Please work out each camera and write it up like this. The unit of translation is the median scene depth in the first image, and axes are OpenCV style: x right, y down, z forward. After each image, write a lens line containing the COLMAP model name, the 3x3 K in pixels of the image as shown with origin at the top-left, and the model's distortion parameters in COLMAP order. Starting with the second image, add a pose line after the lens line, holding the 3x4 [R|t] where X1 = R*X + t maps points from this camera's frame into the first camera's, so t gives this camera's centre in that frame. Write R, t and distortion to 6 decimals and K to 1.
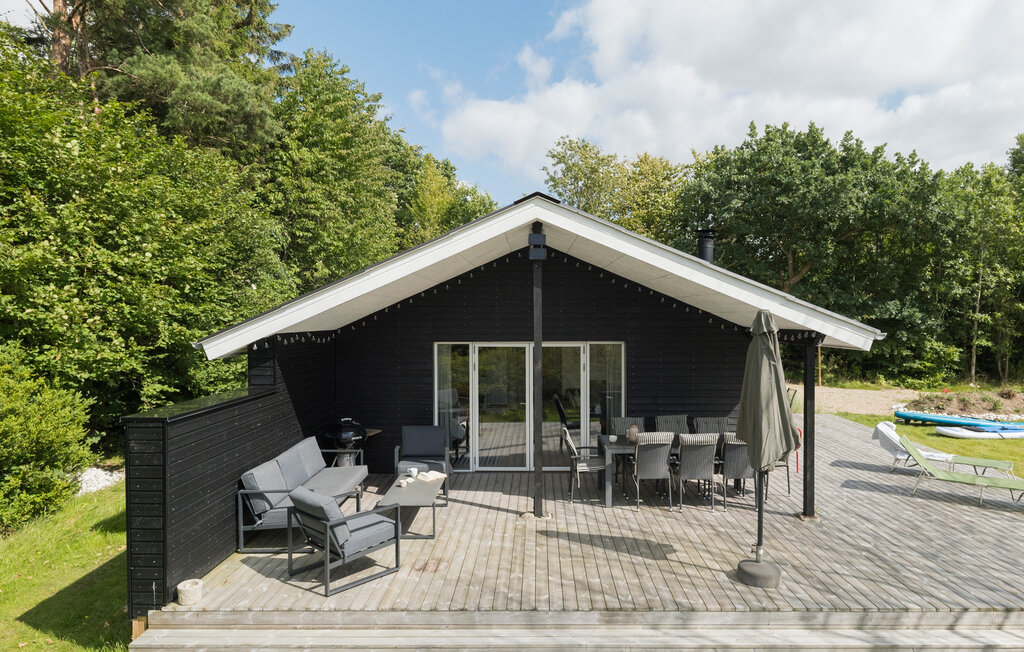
lens RADIAL K [[663.6, 0, 515.9], [0, 663.6, 327.6], [0, 0, 1]] dist [0.003022, -0.001577]
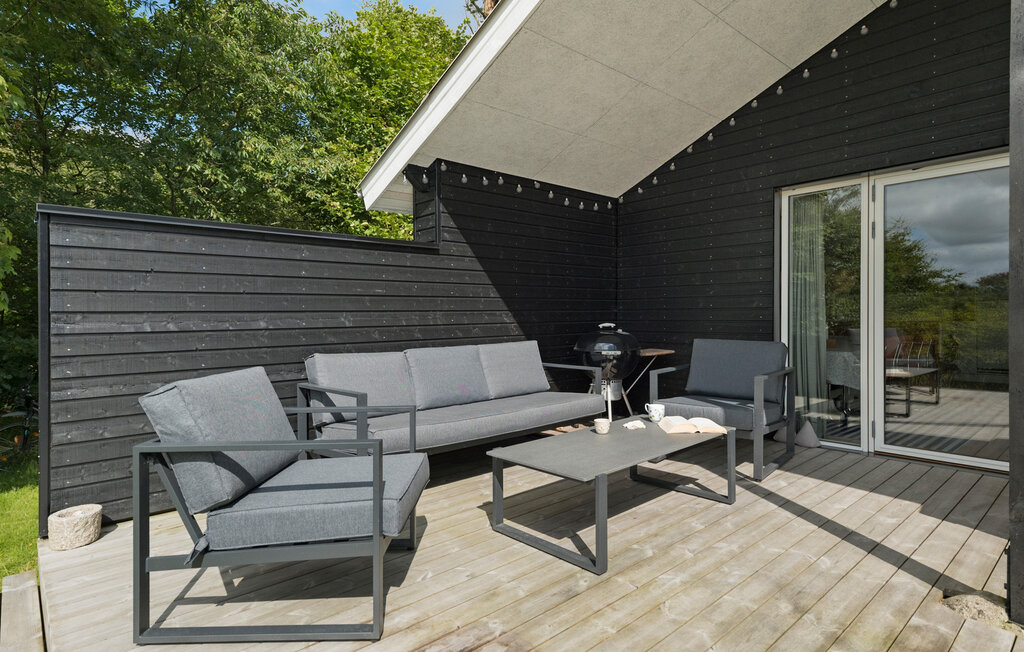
lens RADIAL K [[537.8, 0, 480.3], [0, 537.8, 325.5], [0, 0, 1]] dist [0.017545, 0.001244]
pose [[0.678510, 0.010699, -0.734513, 0.018239], [-0.013384, 0.999908, 0.002201, 0.071057], [0.734469, 0.008337, 0.678591, 0.291476]]
